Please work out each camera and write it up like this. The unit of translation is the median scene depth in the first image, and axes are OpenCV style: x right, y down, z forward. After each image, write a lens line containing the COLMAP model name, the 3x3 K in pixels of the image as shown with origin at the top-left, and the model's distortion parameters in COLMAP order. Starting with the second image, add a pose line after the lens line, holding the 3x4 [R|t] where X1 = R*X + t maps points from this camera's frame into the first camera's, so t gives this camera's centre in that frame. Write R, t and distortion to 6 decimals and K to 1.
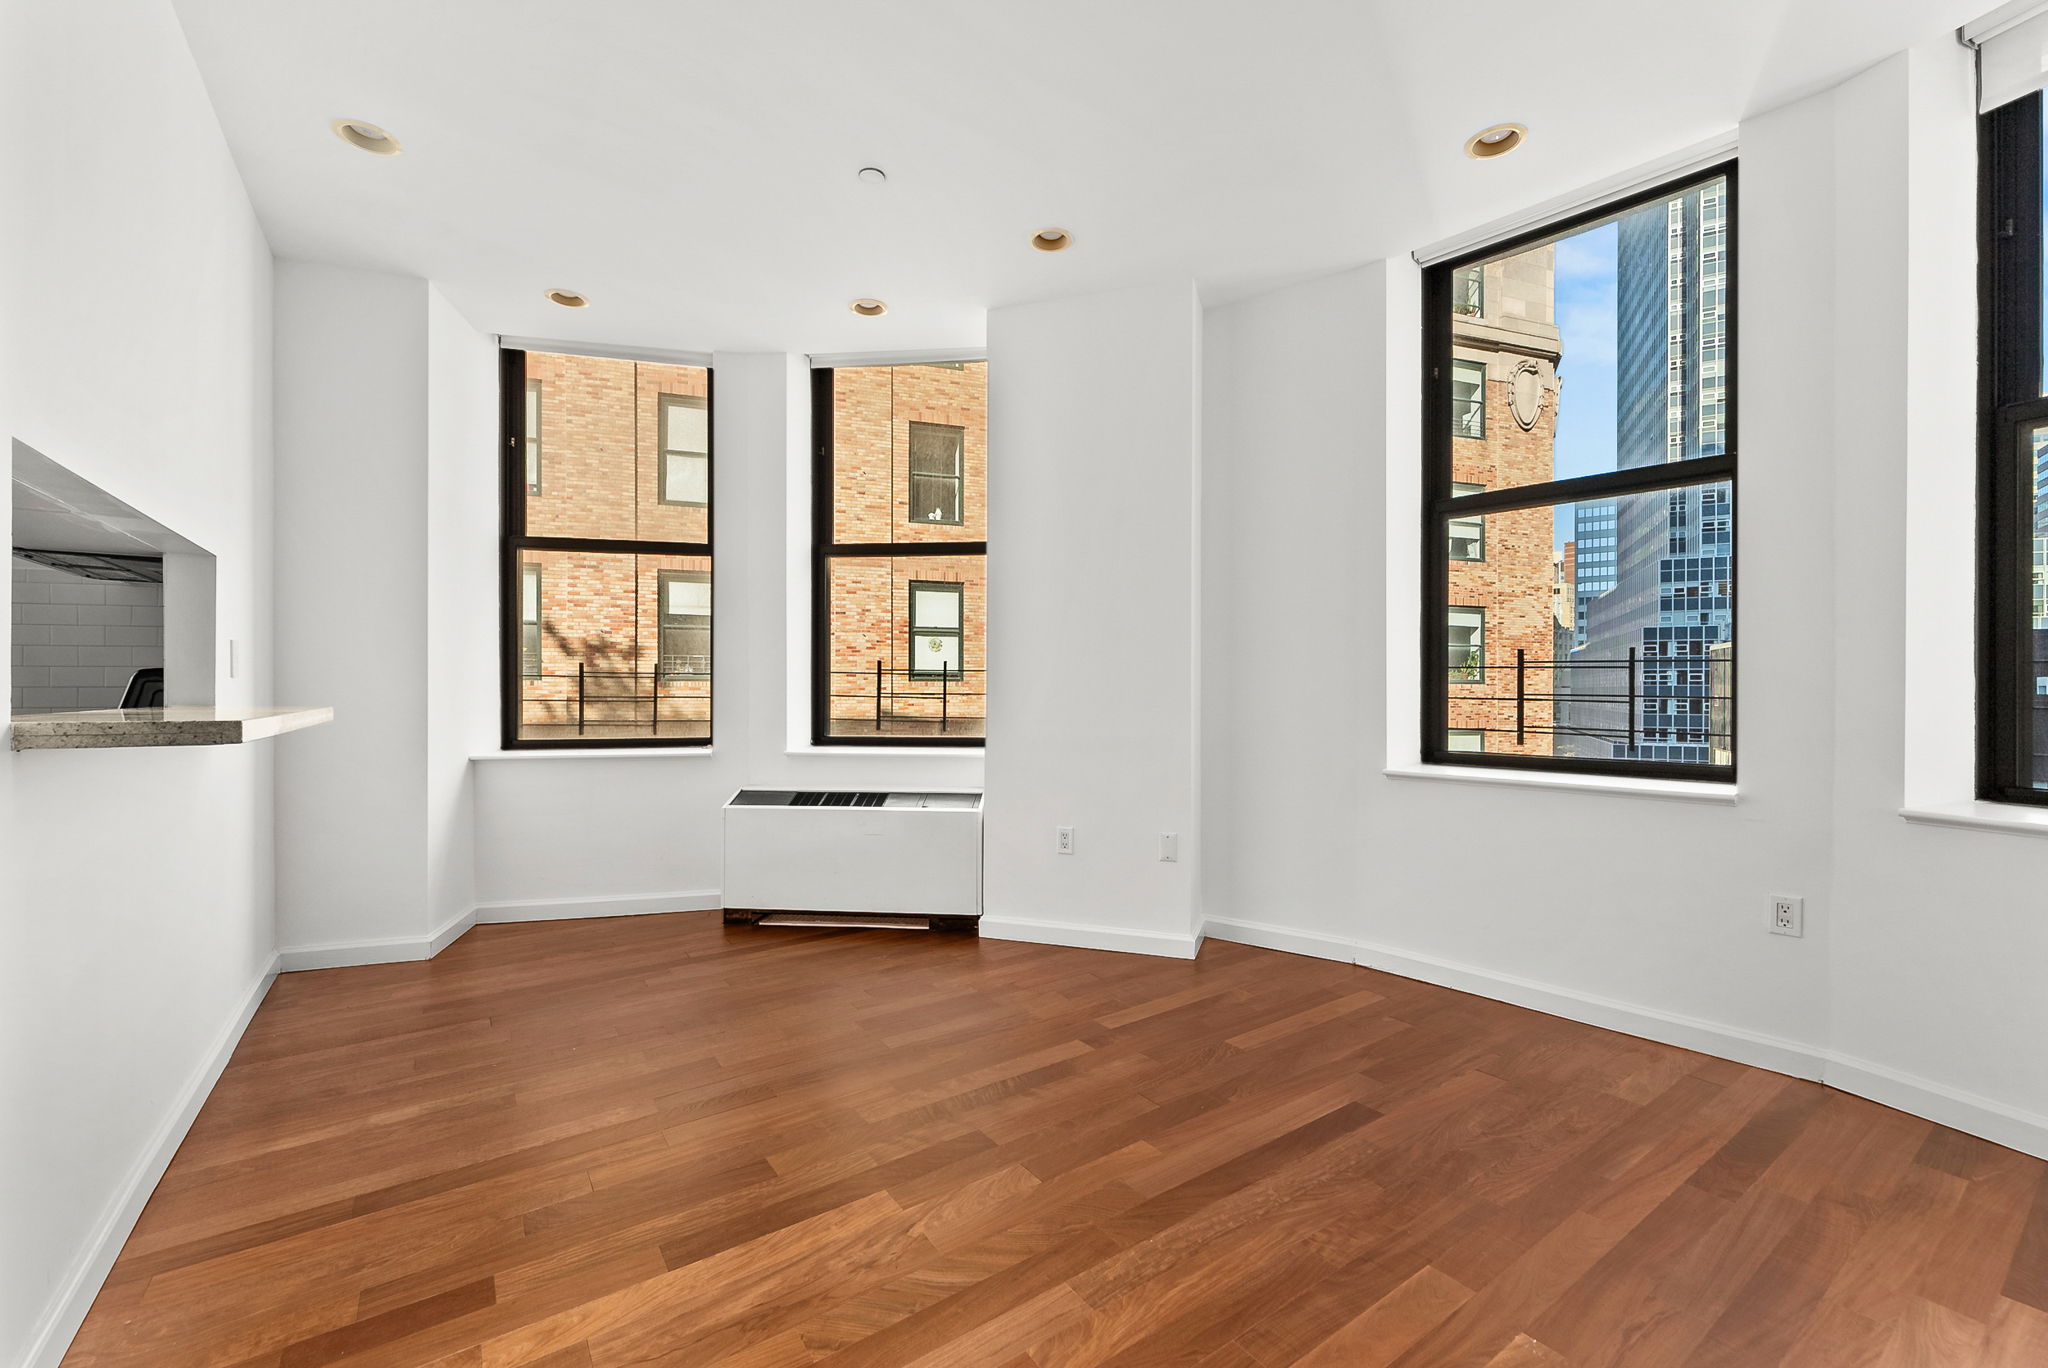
lens RADIAL K [[826.9, 0, 1023.8], [0, 826.9, 690.1], [0, 0, 1]] dist [0.000535, 0.000037]
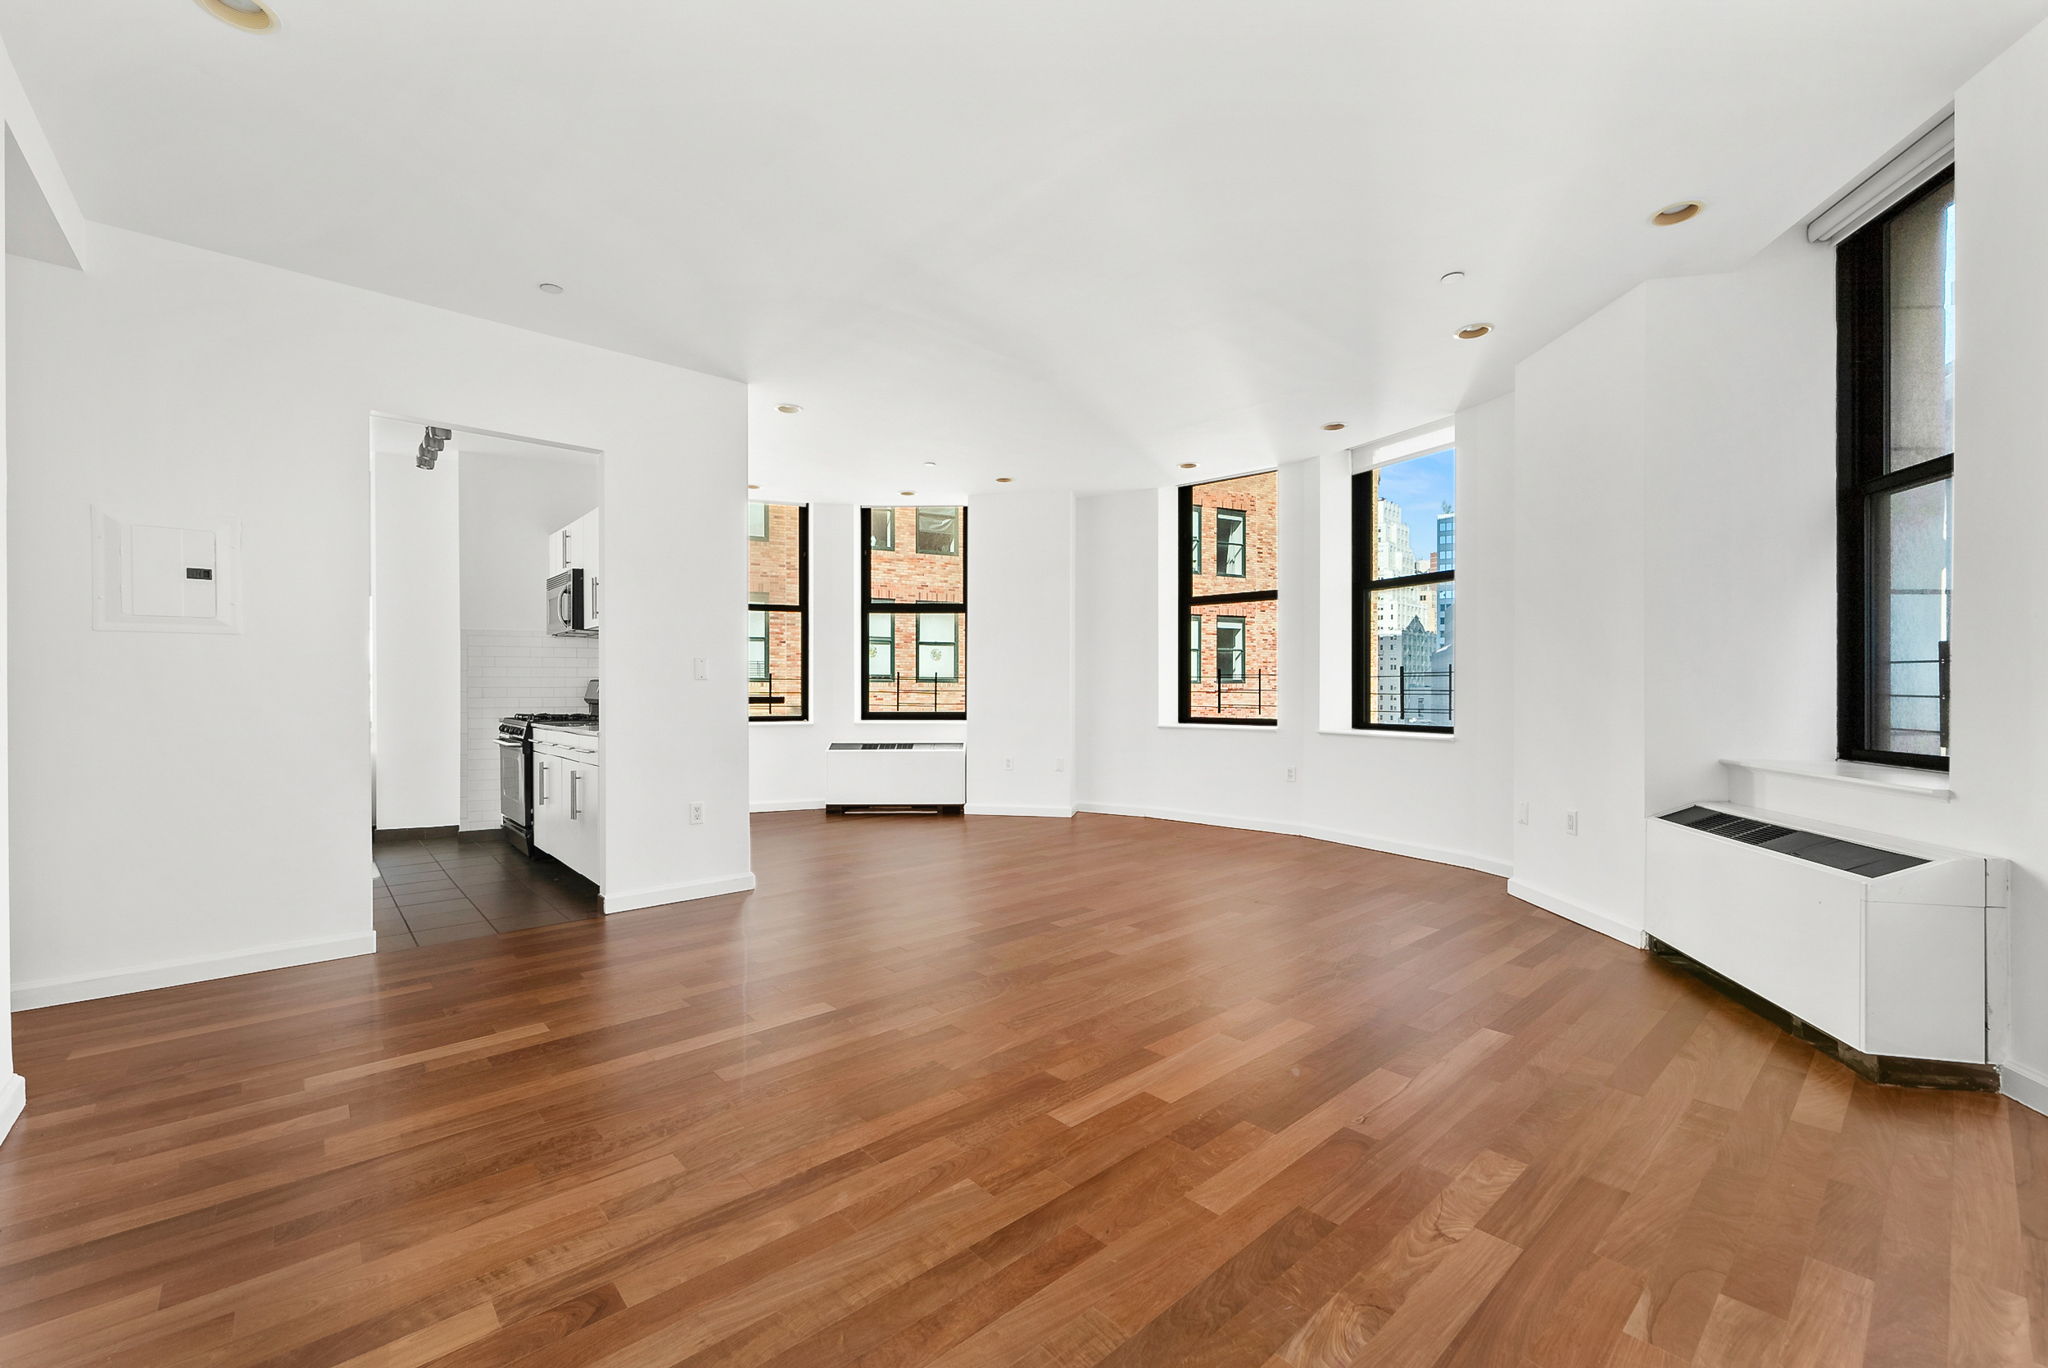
lens RADIAL K [[826.9, 0, 1023.5], [0, 826.9, 688.0], [0, 0, 1]] dist [0.000535, 0.000037]
pose [[0.992942, -0.001380, 0.118593, -0.023766], [0.001702, 0.999995, -0.002617, 0.000795], [-0.118589, 0.002800, 0.992940, -0.155267]]
